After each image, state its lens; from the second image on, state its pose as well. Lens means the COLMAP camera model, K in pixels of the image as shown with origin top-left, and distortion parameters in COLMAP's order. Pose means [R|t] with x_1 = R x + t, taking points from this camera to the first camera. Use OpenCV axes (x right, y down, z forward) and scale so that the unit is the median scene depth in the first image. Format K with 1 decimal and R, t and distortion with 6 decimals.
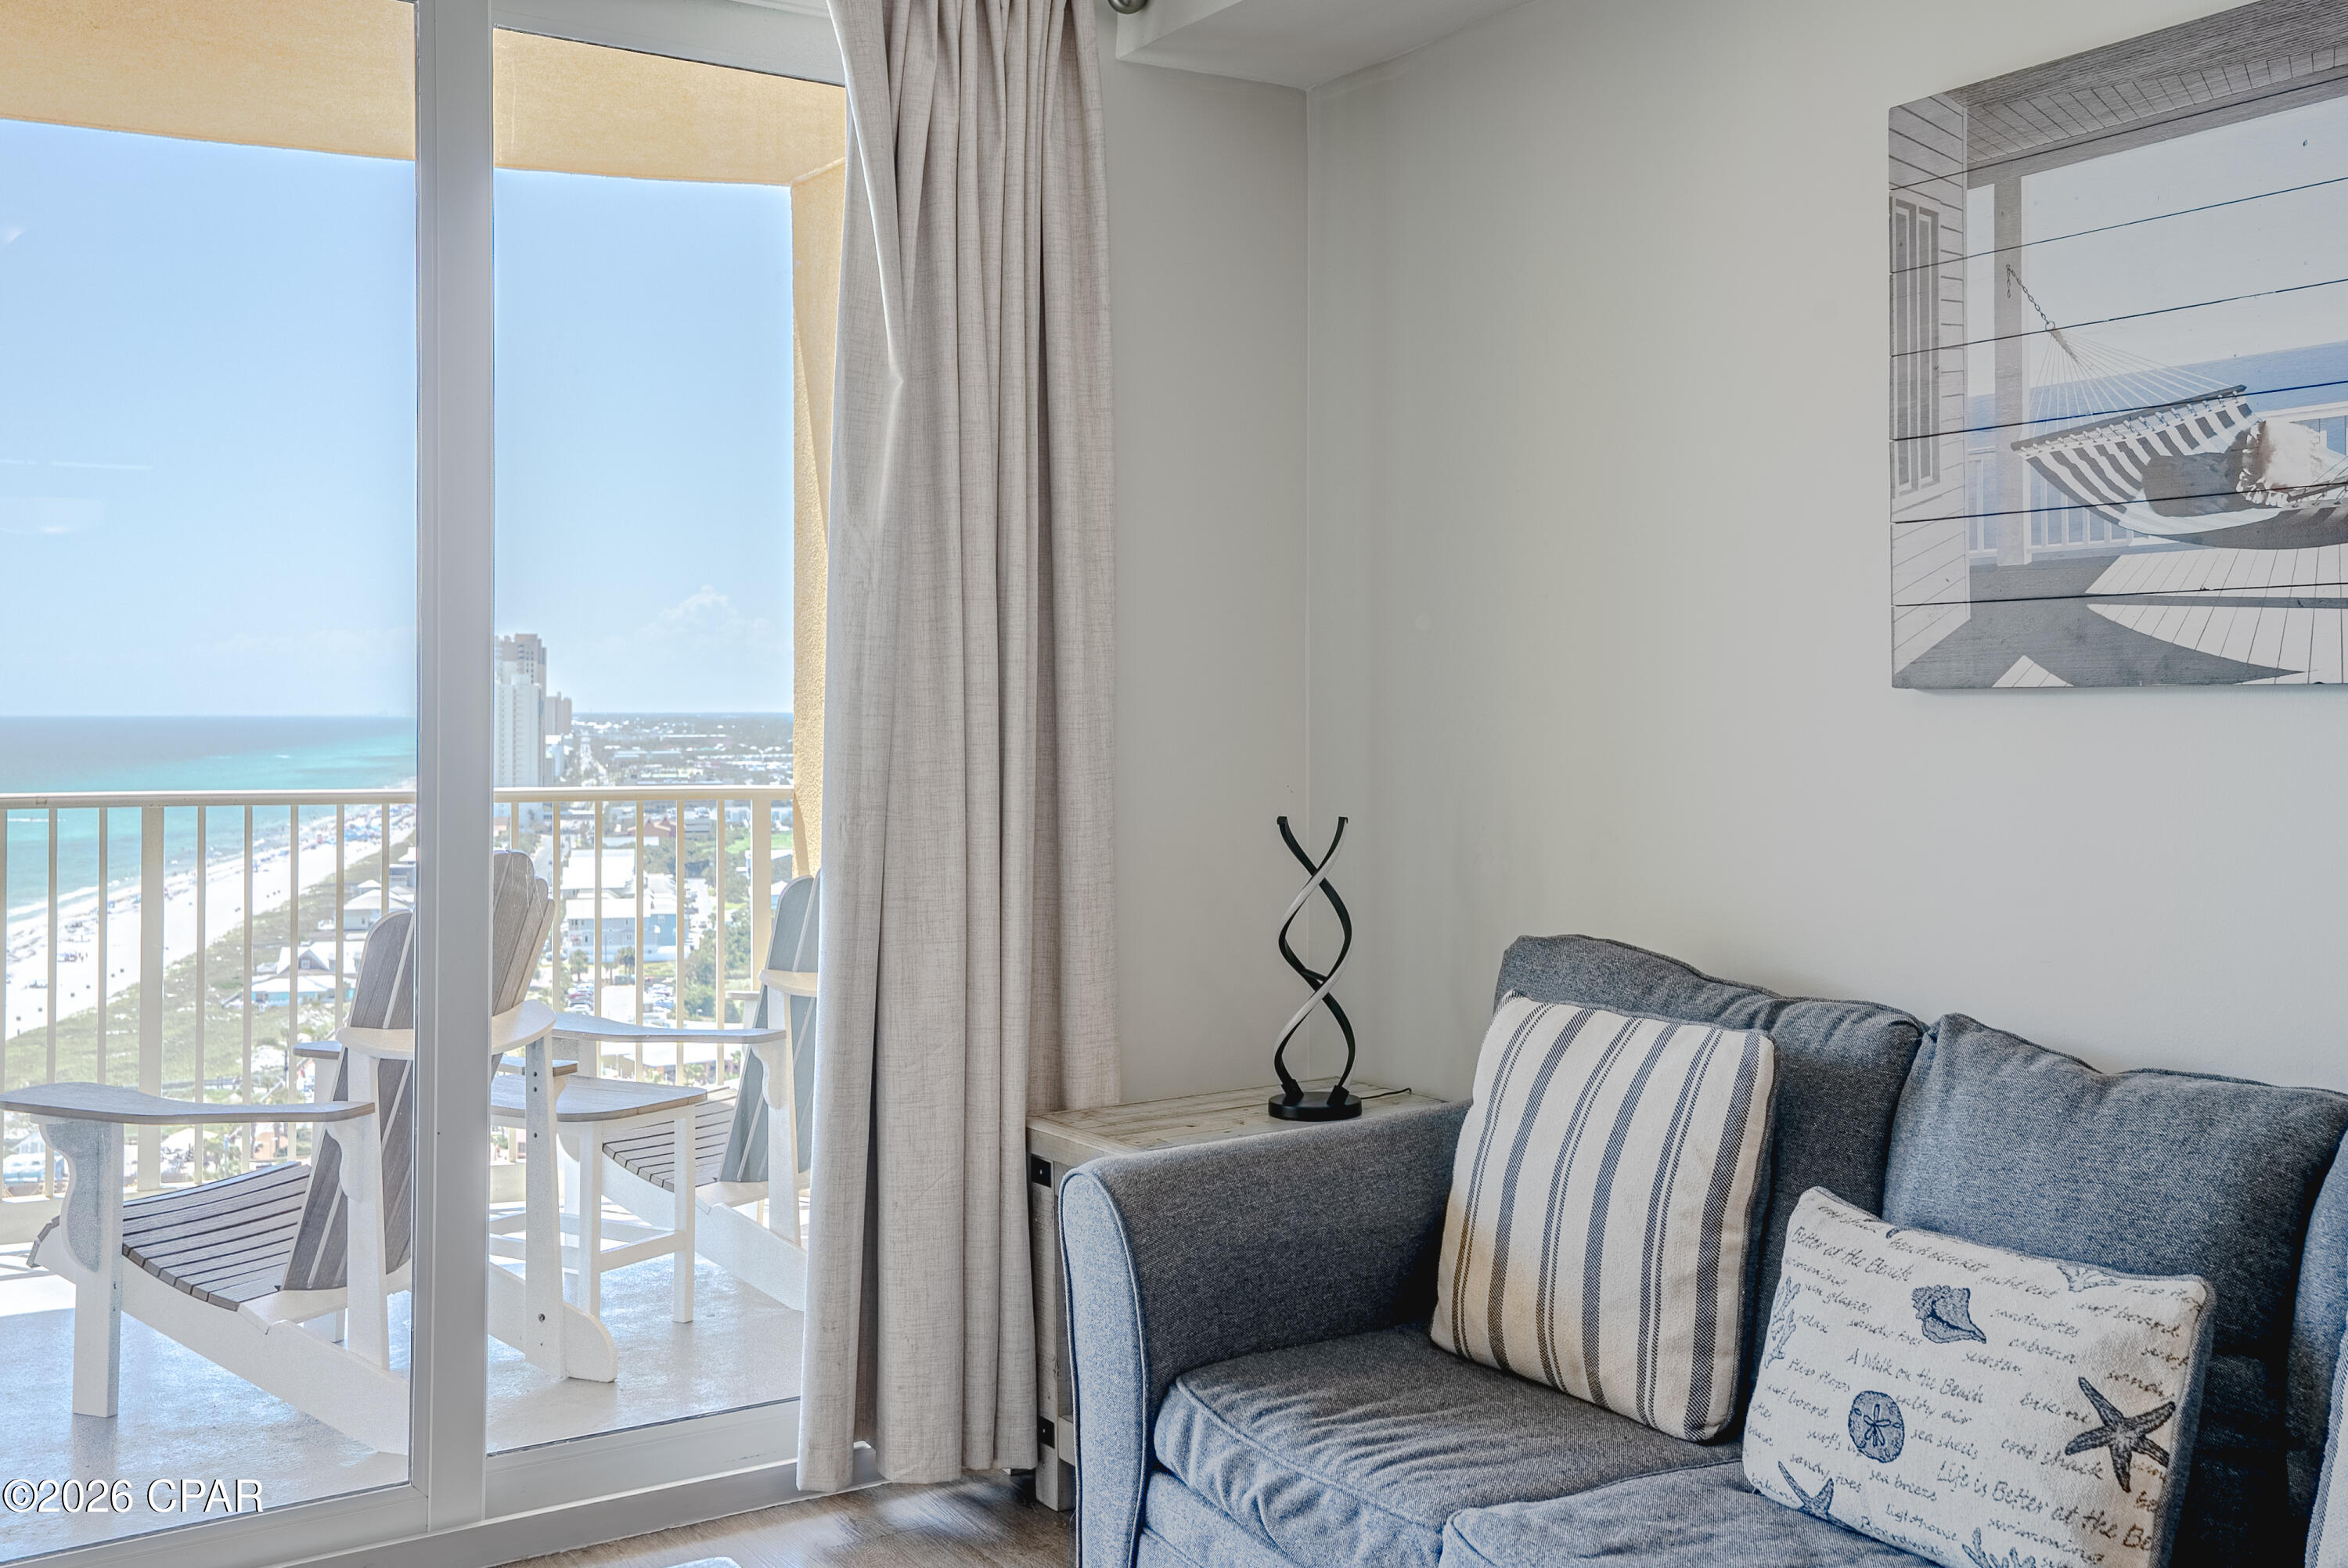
lens RADIAL K [[2333.2, 0, 1176.0], [0, 2333.2, 649.9], [0, 0, 1]] dist [0.068419, 0.001207]
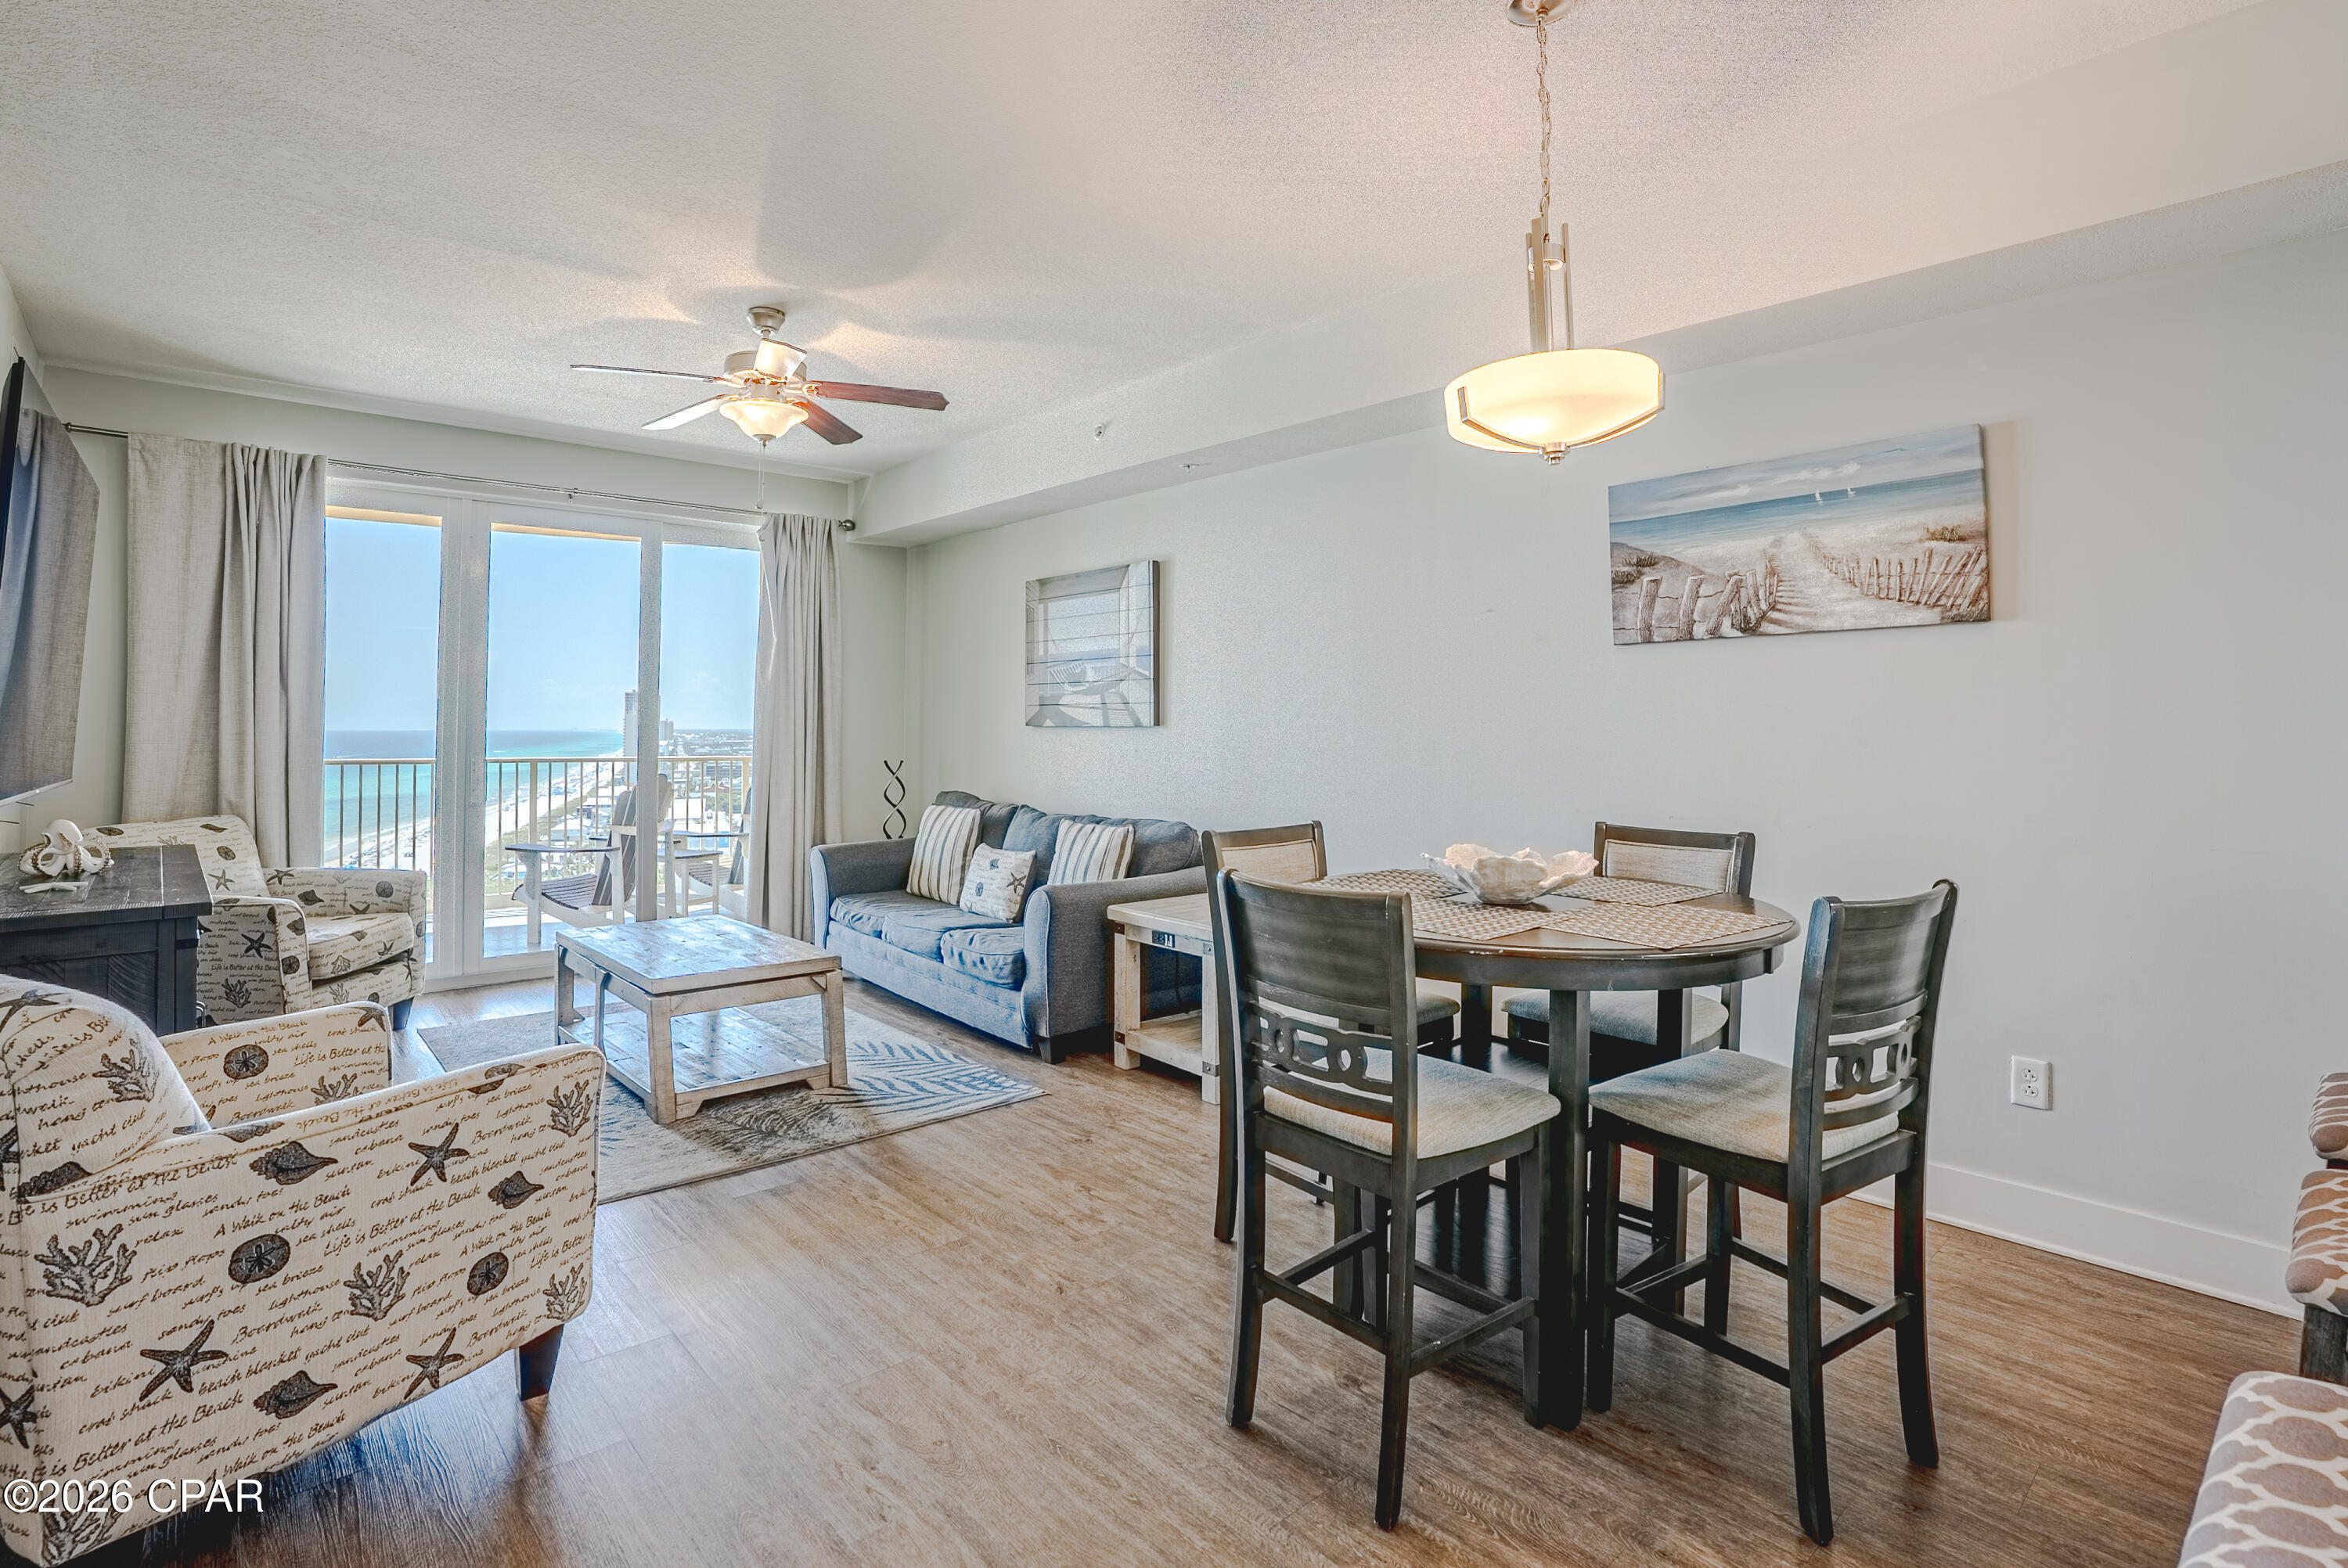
lens RADIAL K [[1141.6, 0, 1184.3], [0, 1141.6, 691.4], [0, 0, 1]] dist [-0.066428, 0.026796]
pose [[0.985784, 0.005620, 0.167923, 0.252652], [-0.004702, 0.999972, -0.005859, -0.034089], [-0.167951, 0.004986, 0.985783, -0.986892]]
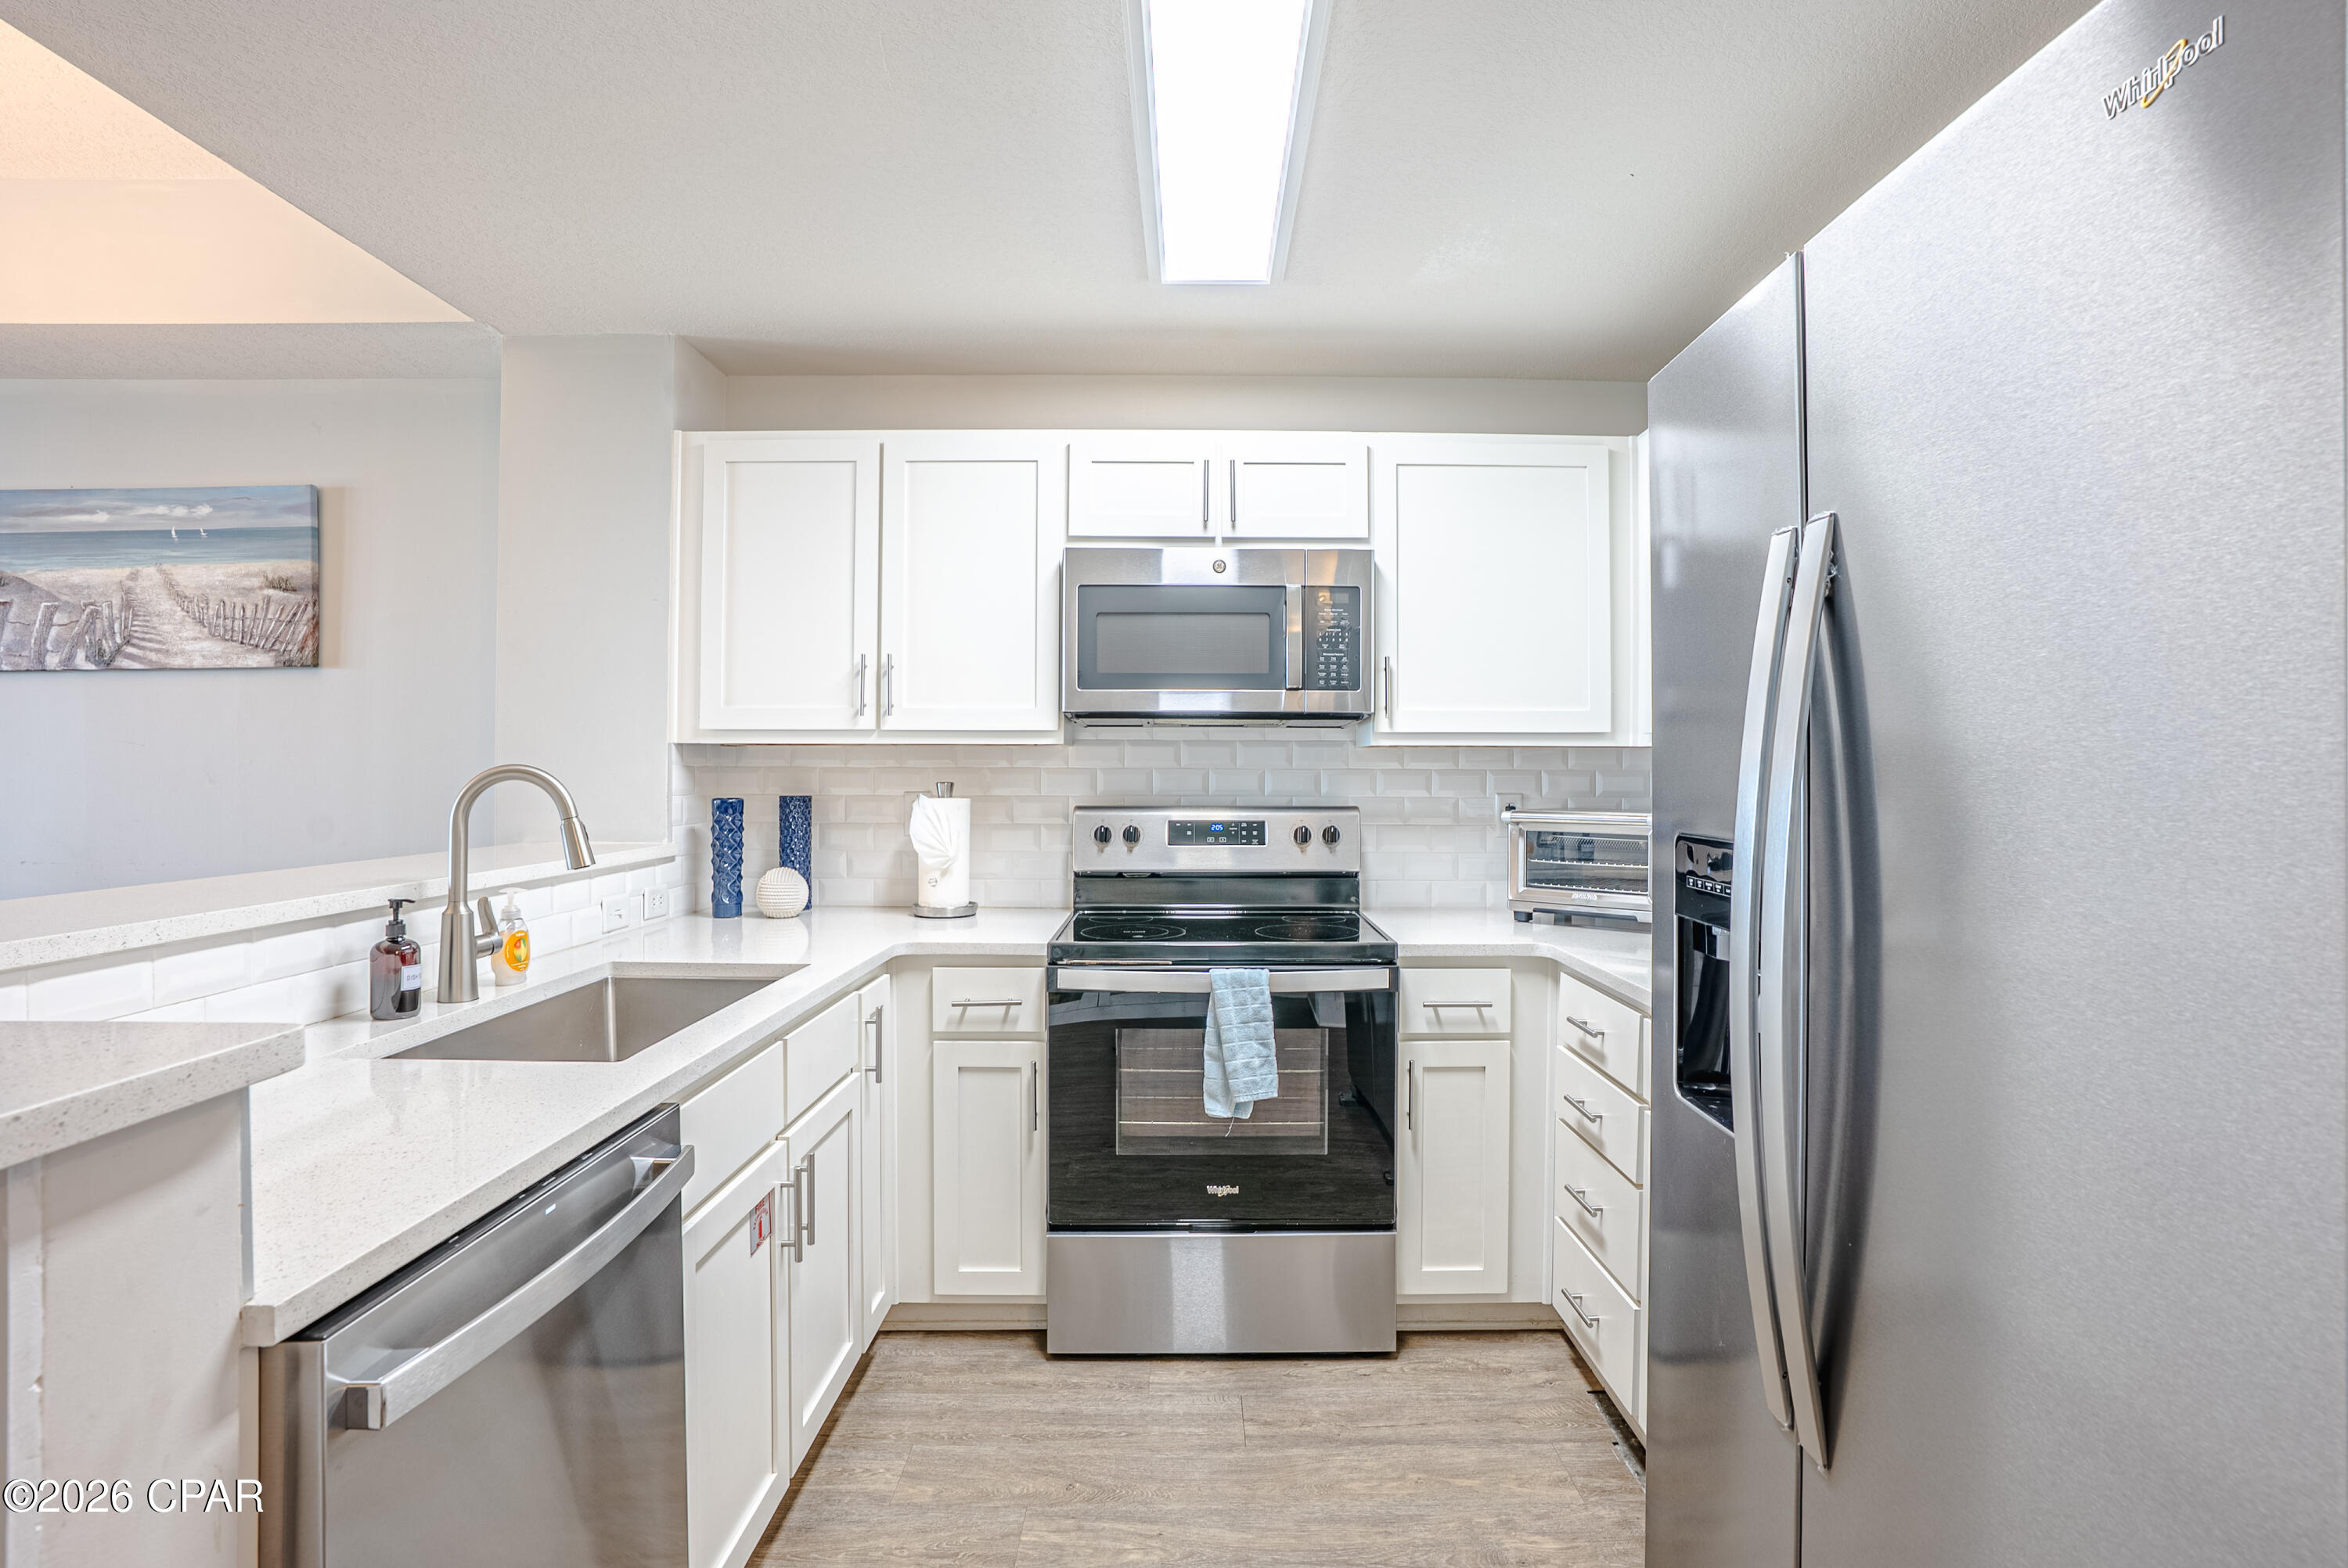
lens RADIAL K [[1149.0, 0, 1179.3], [0, 1149.0, 756.6], [0, 0, 1]] dist [-0.065623, 0.030783]
pose [[0.533930, 0.007718, 0.845494, 0.626259], [-0.020130, 0.999791, 0.003586, -0.039379], [-0.845289, -0.018934, 0.533974, -1.397080]]
